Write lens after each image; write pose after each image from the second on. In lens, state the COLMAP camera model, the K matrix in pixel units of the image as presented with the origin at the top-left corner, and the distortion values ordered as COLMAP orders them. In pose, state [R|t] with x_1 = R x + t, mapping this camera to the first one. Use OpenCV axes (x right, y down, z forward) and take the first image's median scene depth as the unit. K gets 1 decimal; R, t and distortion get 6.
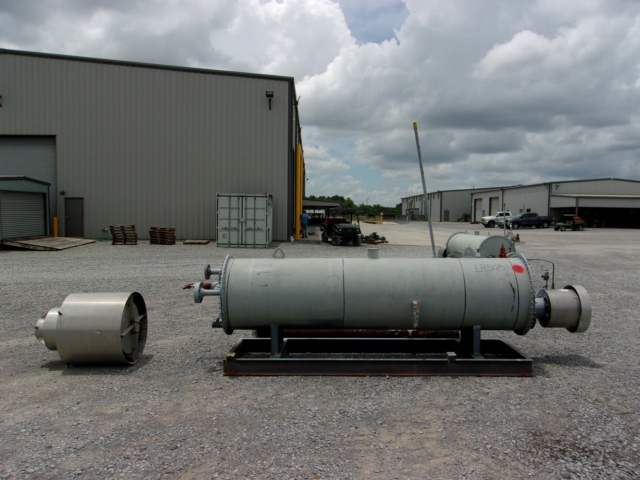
lens RADIAL K [[509.0, 0, 320.0], [0, 509.0, 240.0], [0, 0, 1]] dist [-0.005236, 0.005360]
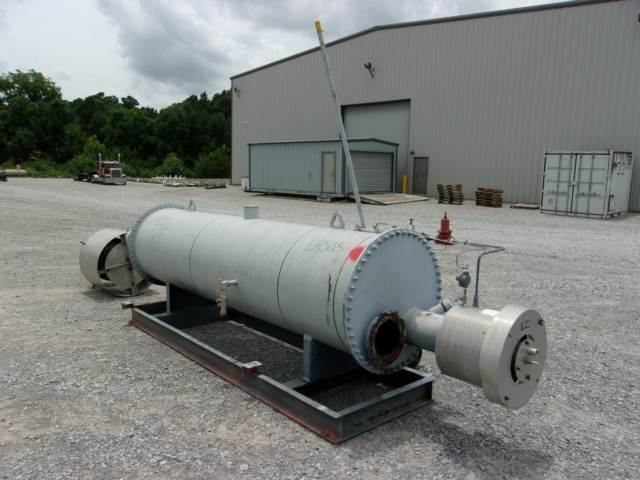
lens RADIAL K [[509.0, 0, 320.0], [0, 509.0, 240.0], [0, 0, 1]] dist [-0.005236, 0.005360]
pose [[0.693584, 0.110325, -0.711877, 0.160358], [-0.059111, 0.993587, 0.096392, -0.002171], [0.717946, -0.024776, 0.695658, 0.122561]]
